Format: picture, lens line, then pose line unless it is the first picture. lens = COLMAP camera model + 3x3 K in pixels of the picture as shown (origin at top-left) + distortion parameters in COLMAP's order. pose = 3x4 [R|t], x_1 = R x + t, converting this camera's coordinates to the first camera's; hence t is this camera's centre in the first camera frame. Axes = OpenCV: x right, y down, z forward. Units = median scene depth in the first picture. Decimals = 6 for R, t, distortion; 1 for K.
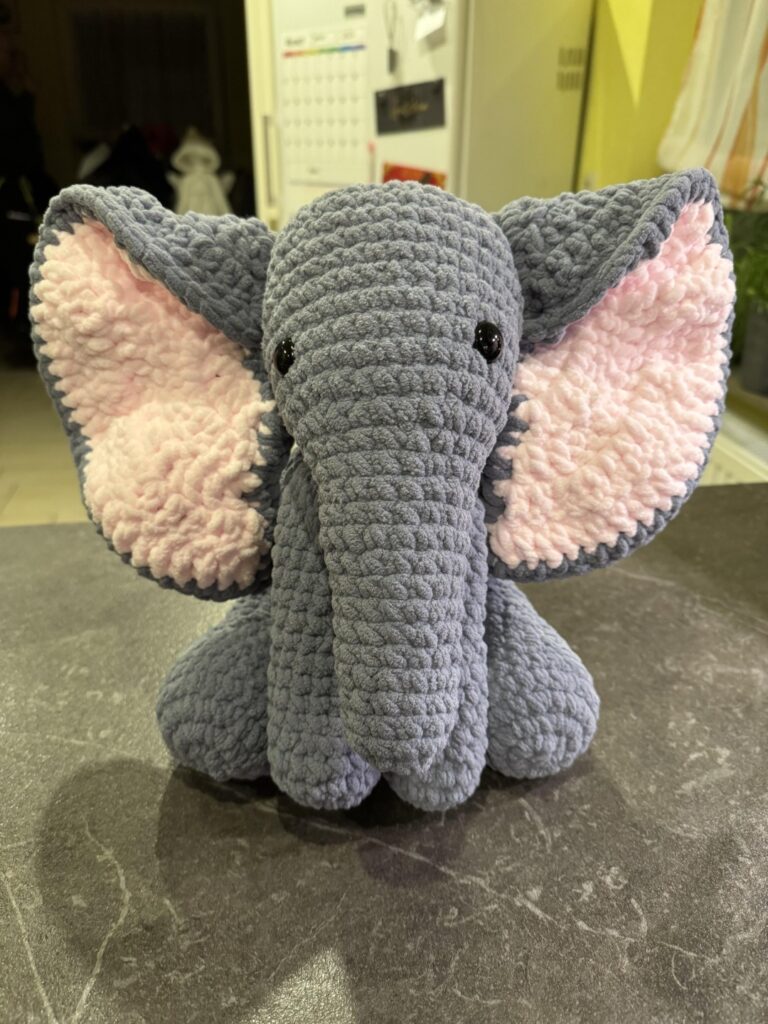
lens RADIAL K [[749.9, 0, 389.9], [0, 749.9, 516.1], [0, 0, 1]] dist [-0.017946, 0.006520]
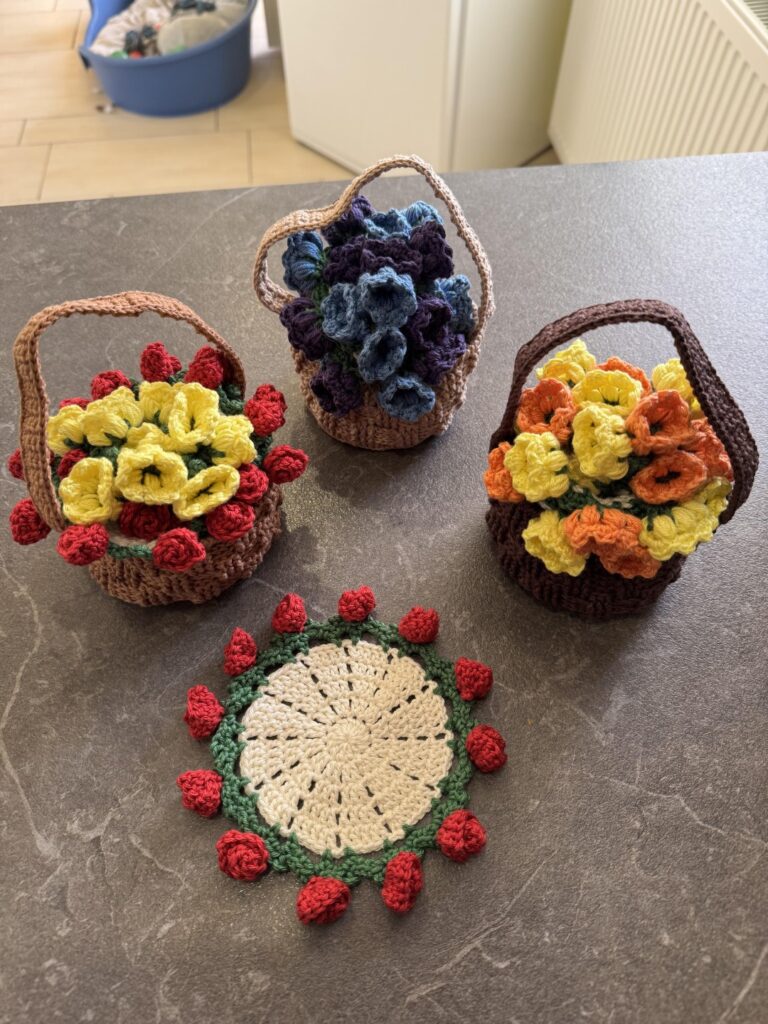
lens RADIAL K [[749.9, 0, 392.6], [0, 749.9, 510.9], [0, 0, 1]] dist [-0.017946, 0.006520]
pose [[0.999314, 0.022561, -0.029380, 0.196870], [-0.005225, 0.871052, 0.491163, -0.195158], [0.036673, -0.490672, 0.870572, 0.079095]]
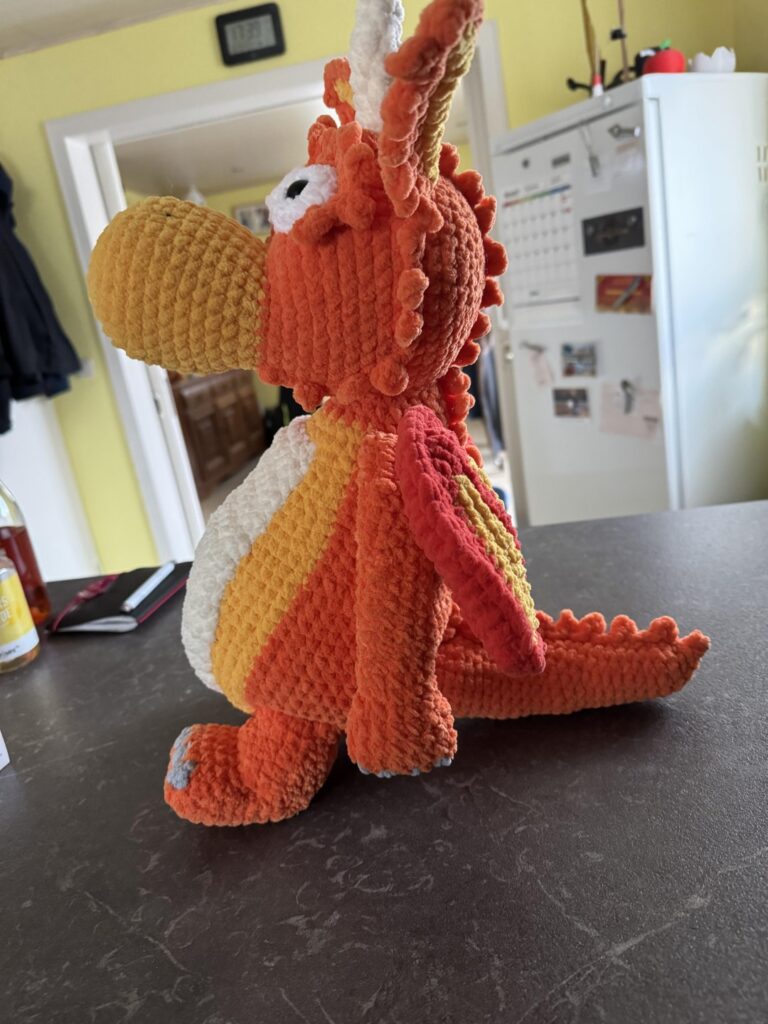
lens RADIAL K [[749.9, 0, 379.0], [0, 749.9, 523.0], [0, 0, 1]] dist [-0.017946, 0.006520]
pose [[0.941589, -0.072426, -0.328883, 0.136229], [0.023375, 0.988300, -0.150720, 0.313368], [0.335952, 0.134229, 0.932266, -0.608720]]
